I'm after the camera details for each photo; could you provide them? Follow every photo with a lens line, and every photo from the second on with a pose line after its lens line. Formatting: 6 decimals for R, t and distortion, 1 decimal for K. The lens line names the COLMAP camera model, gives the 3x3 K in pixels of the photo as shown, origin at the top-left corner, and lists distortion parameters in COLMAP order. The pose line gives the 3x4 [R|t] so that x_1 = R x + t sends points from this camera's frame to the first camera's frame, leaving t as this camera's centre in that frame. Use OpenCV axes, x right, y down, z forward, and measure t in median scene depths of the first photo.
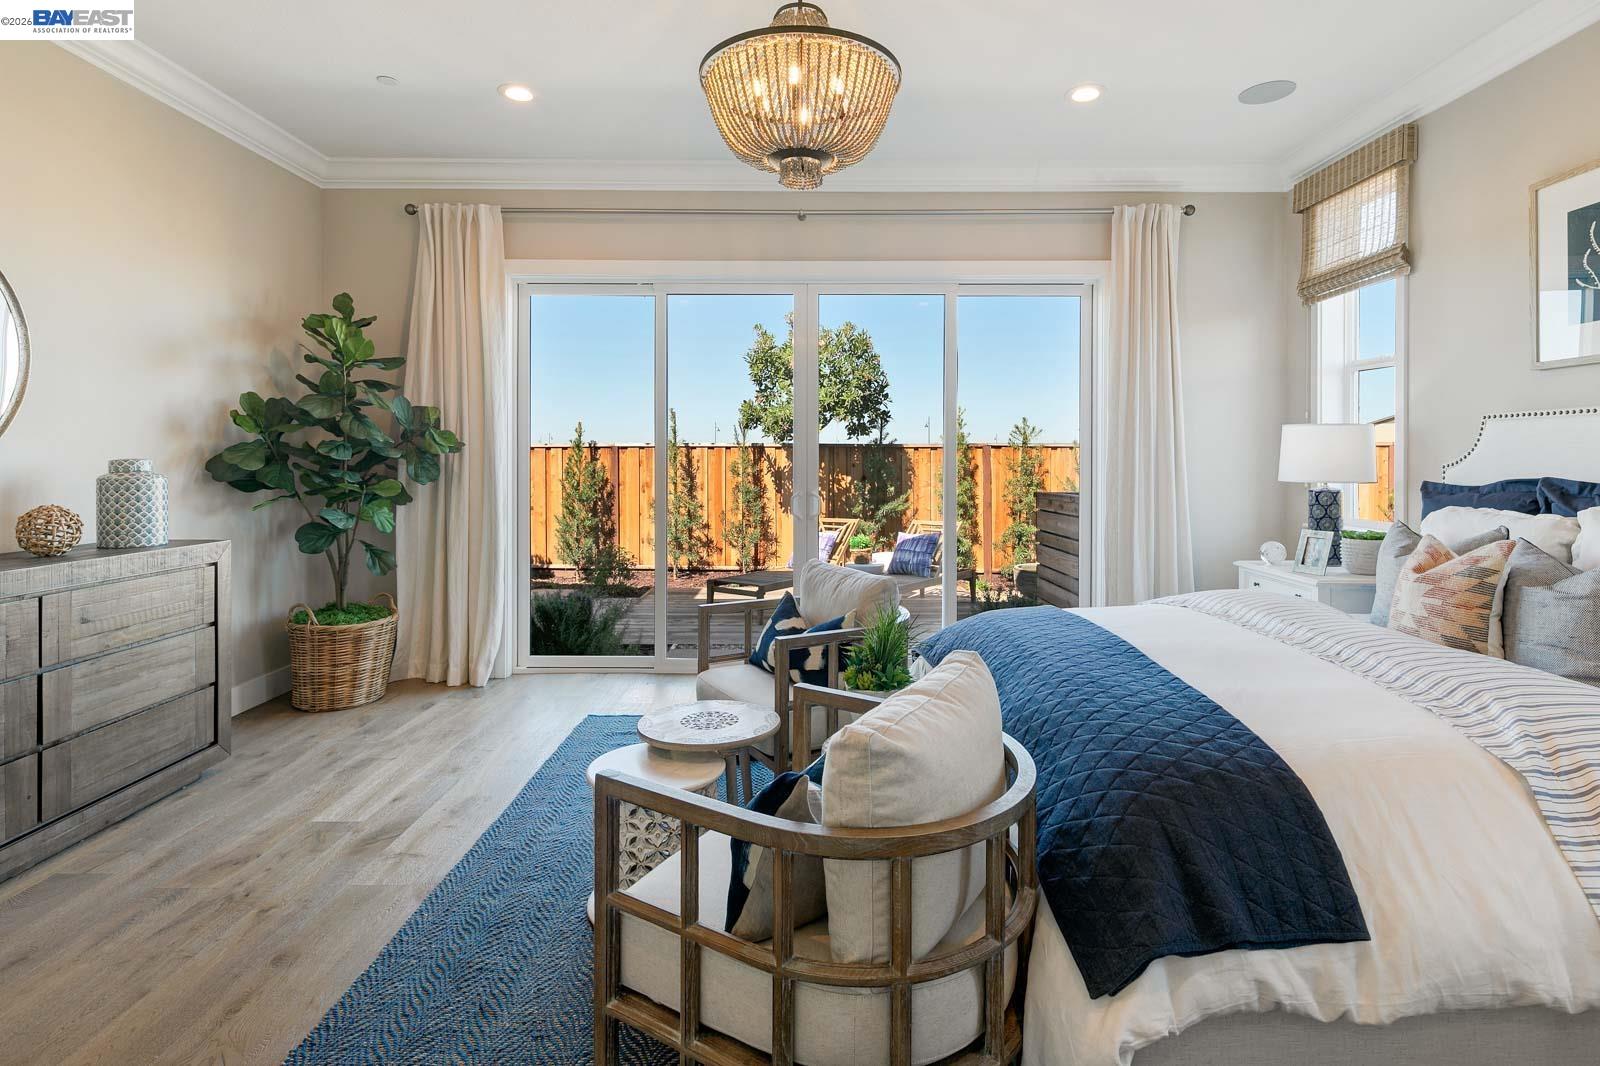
lens RADIAL K [[788.4, 0, 806.4], [0, 788.4, 466.4], [0, 0, 1]] dist [0.000101, -0.000606]
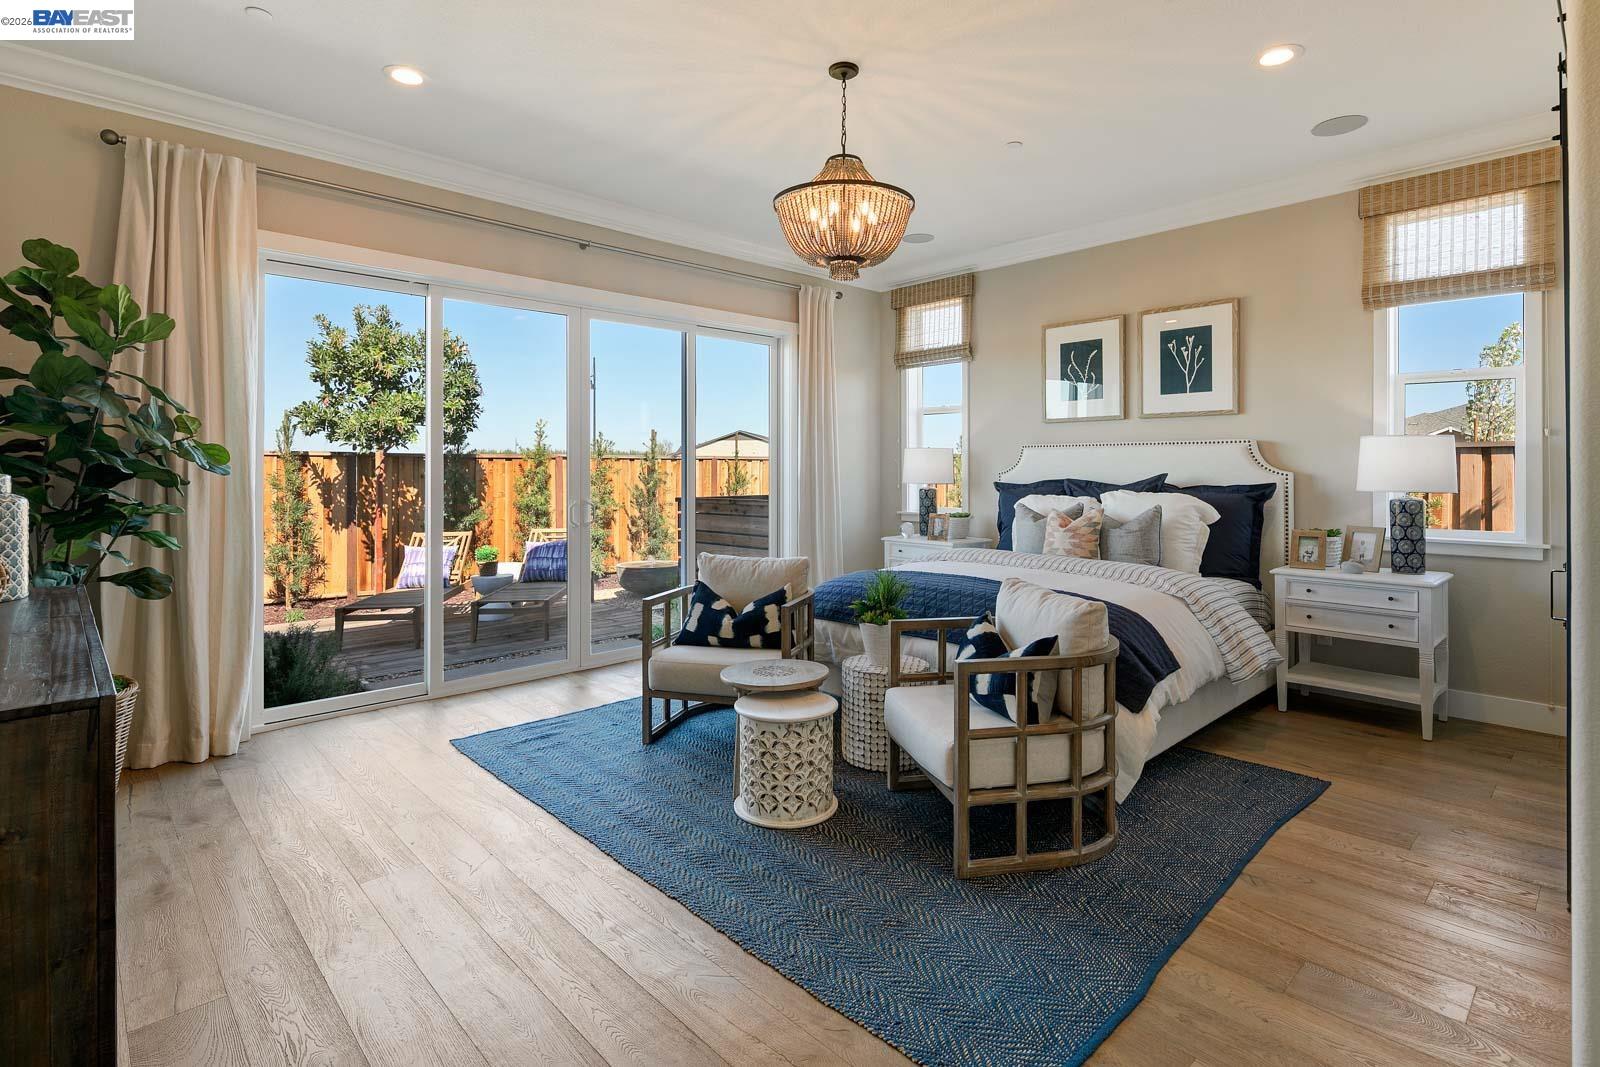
lens RADIAL K [[788.4, 0, 806.4], [0, 788.4, 466.9], [0, 0, 1]] dist [0.000101, -0.000606]
pose [[0.723010, 0.000238, 0.690837, -0.541475], [0.007556, 0.999937, -0.008253, -0.002427], [-0.690796, 0.011186, 0.722963, 0.011062]]
